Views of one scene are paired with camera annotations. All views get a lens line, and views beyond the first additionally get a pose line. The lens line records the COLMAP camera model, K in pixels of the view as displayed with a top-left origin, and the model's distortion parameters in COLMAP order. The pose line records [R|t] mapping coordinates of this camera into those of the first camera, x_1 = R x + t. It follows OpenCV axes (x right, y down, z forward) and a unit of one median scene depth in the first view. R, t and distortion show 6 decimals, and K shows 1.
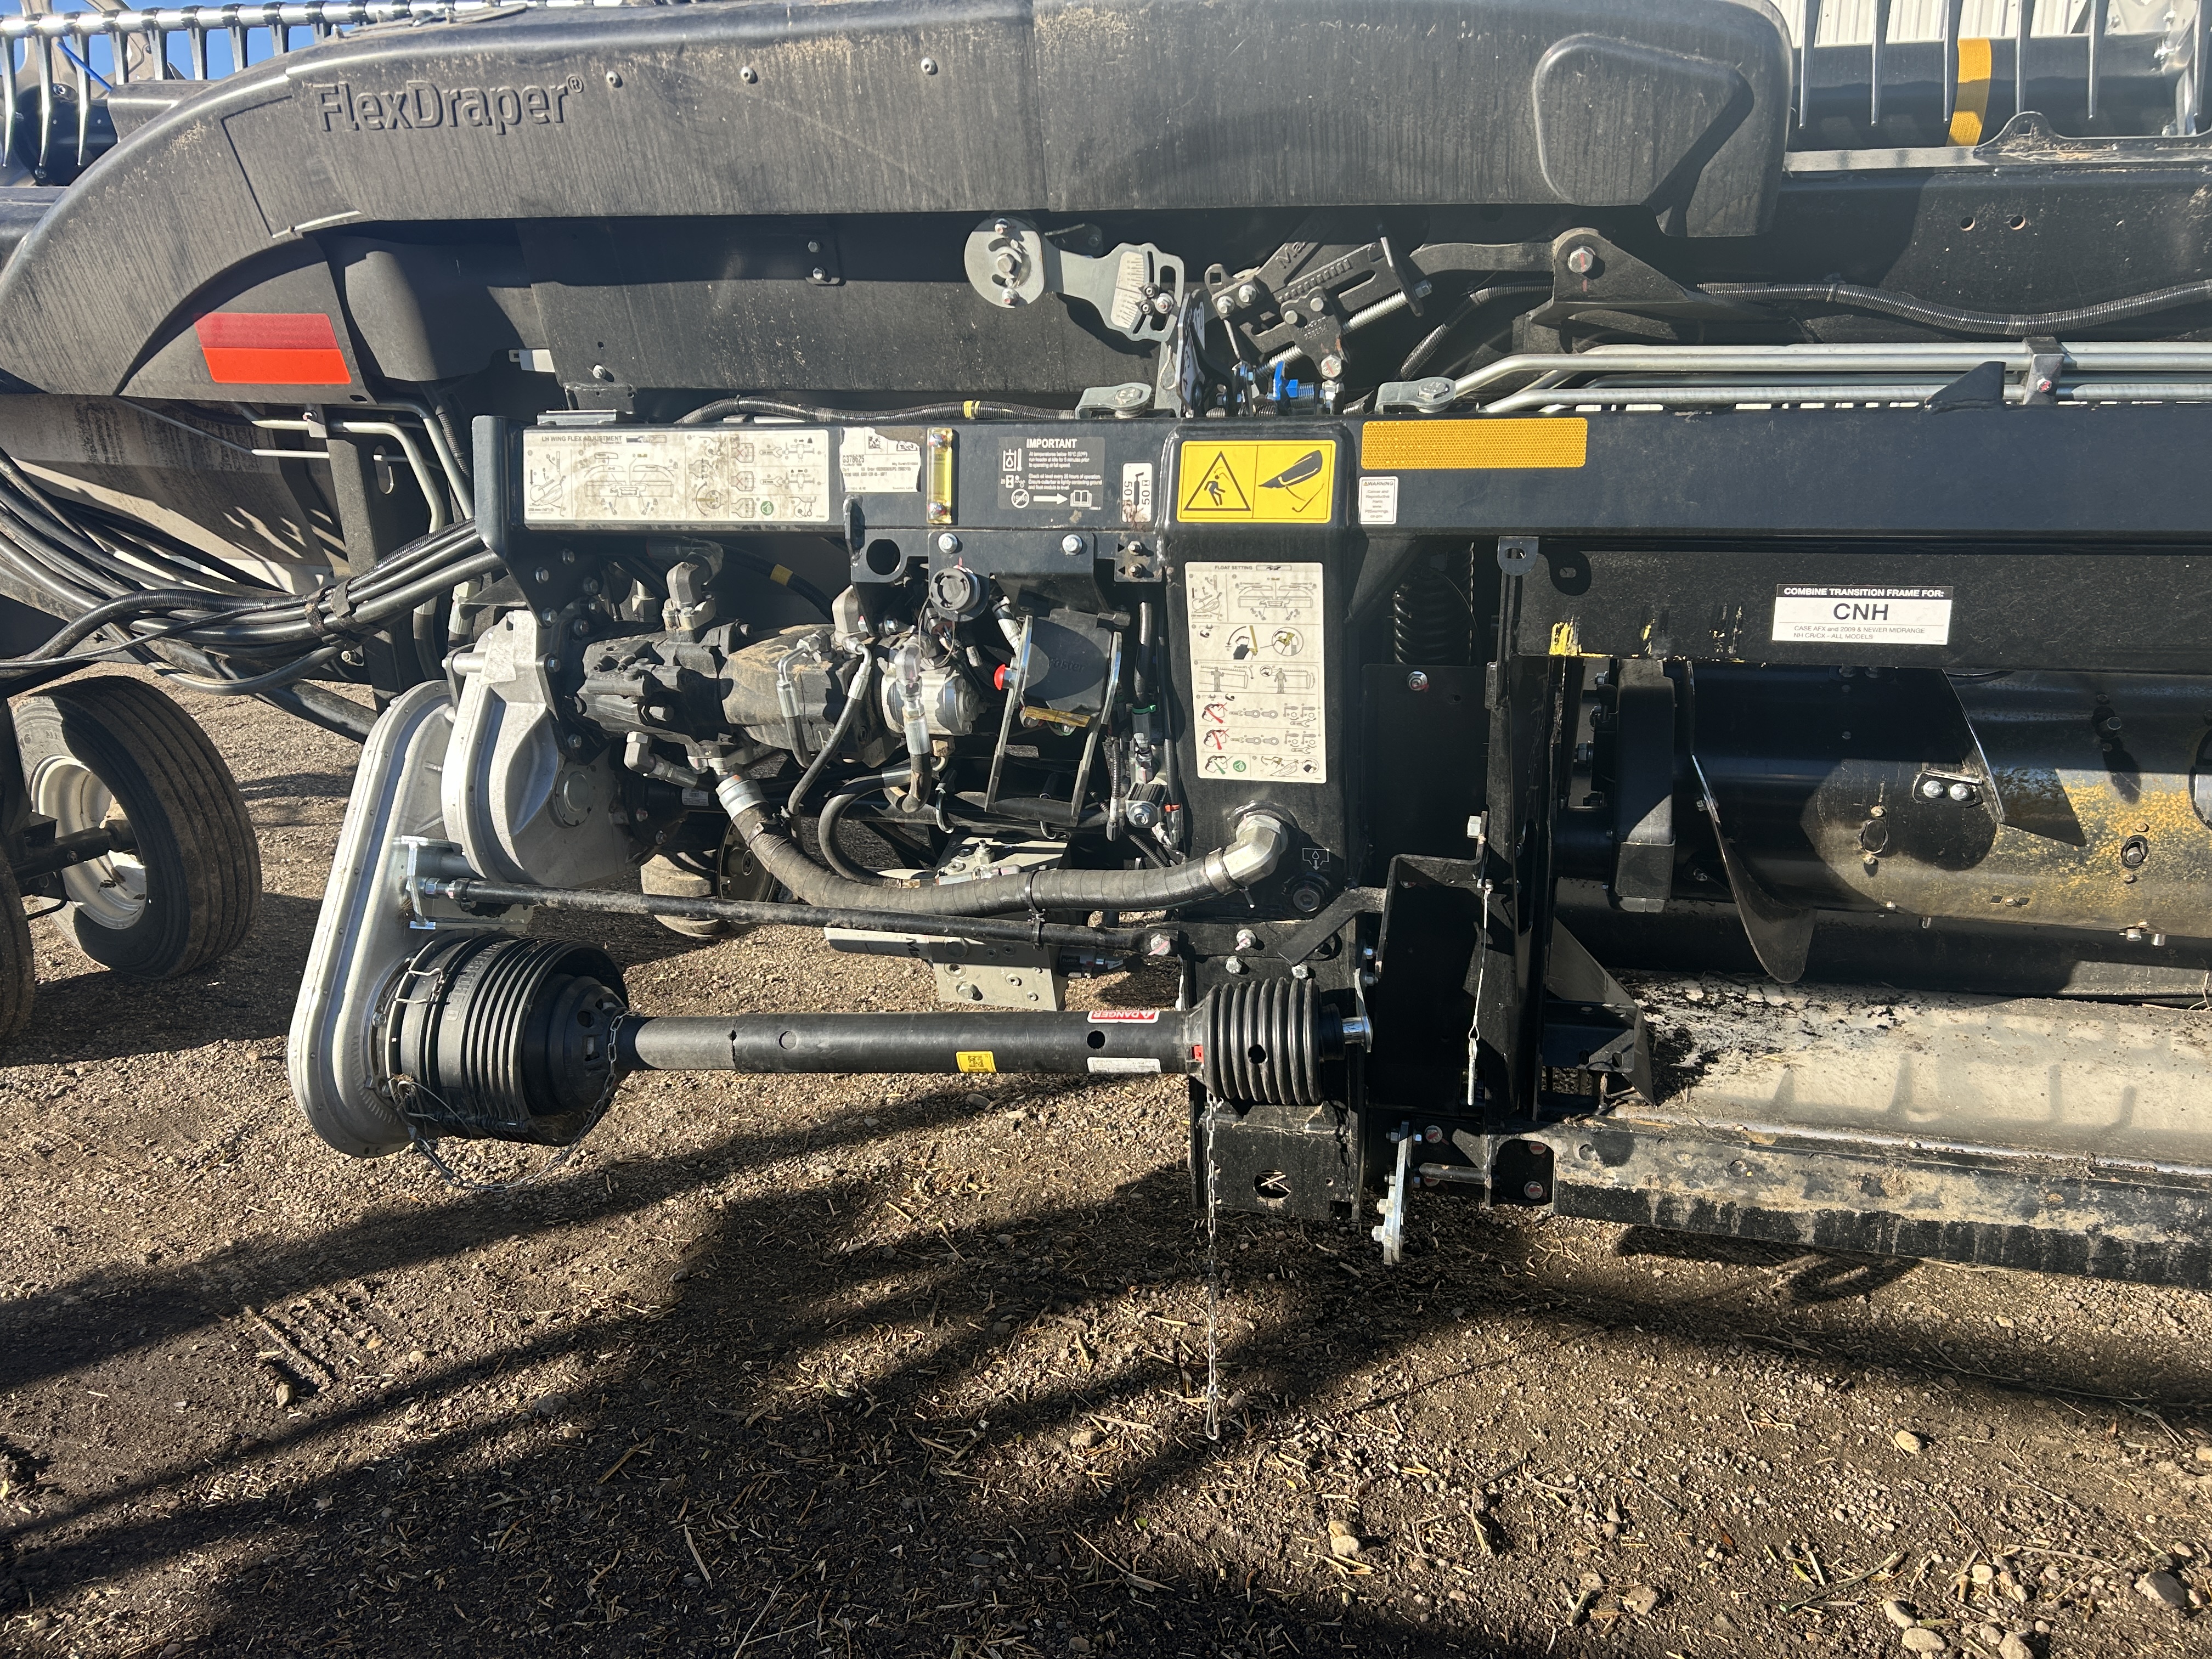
lens RADIAL K [[1676.6, 0, 1056.2], [0, 1676.6, 802.0], [0, 0, 1]] dist [0.076105, -0.060597]
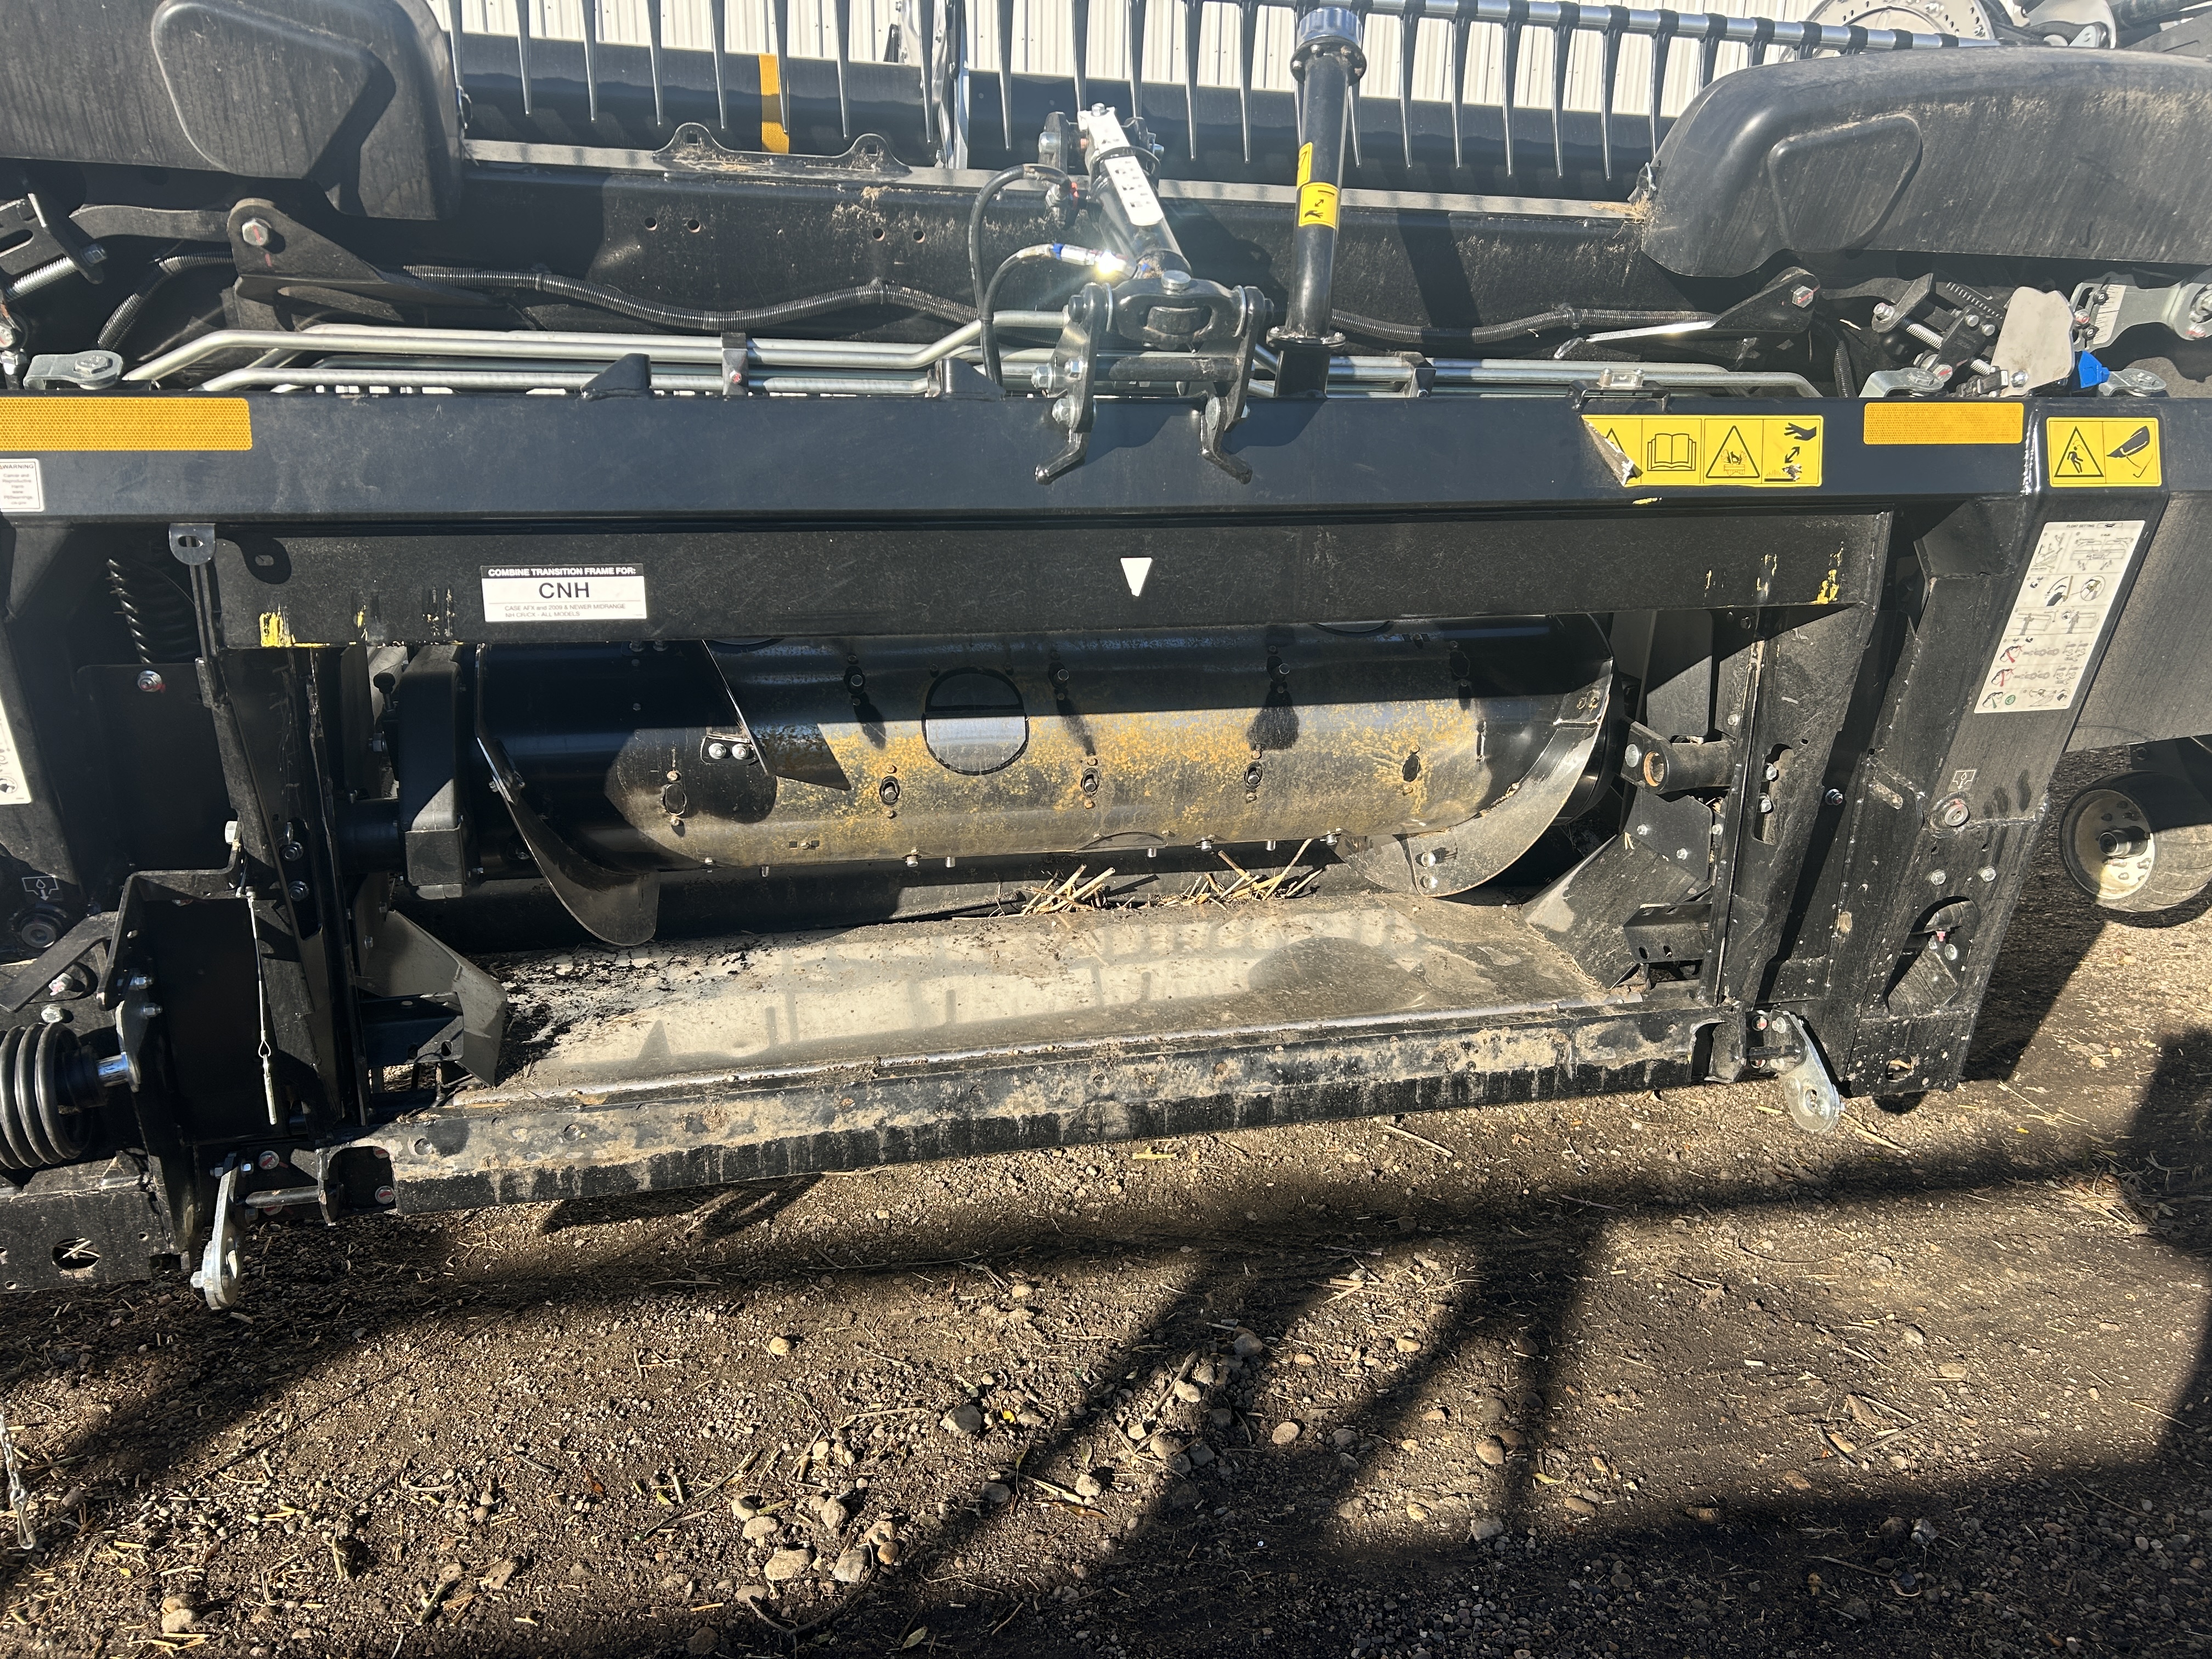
lens RADIAL K [[1676.6, 0, 1106.1], [0, 1676.6, 813.2], [0, 0, 1]] dist [0.076105, -0.060597]
pose [[0.884677, -0.106304, 0.453923, 0.245485], [0.099473, 0.994276, 0.038980, 0.014948], [-0.455469, 0.010669, 0.890188, -0.067107]]
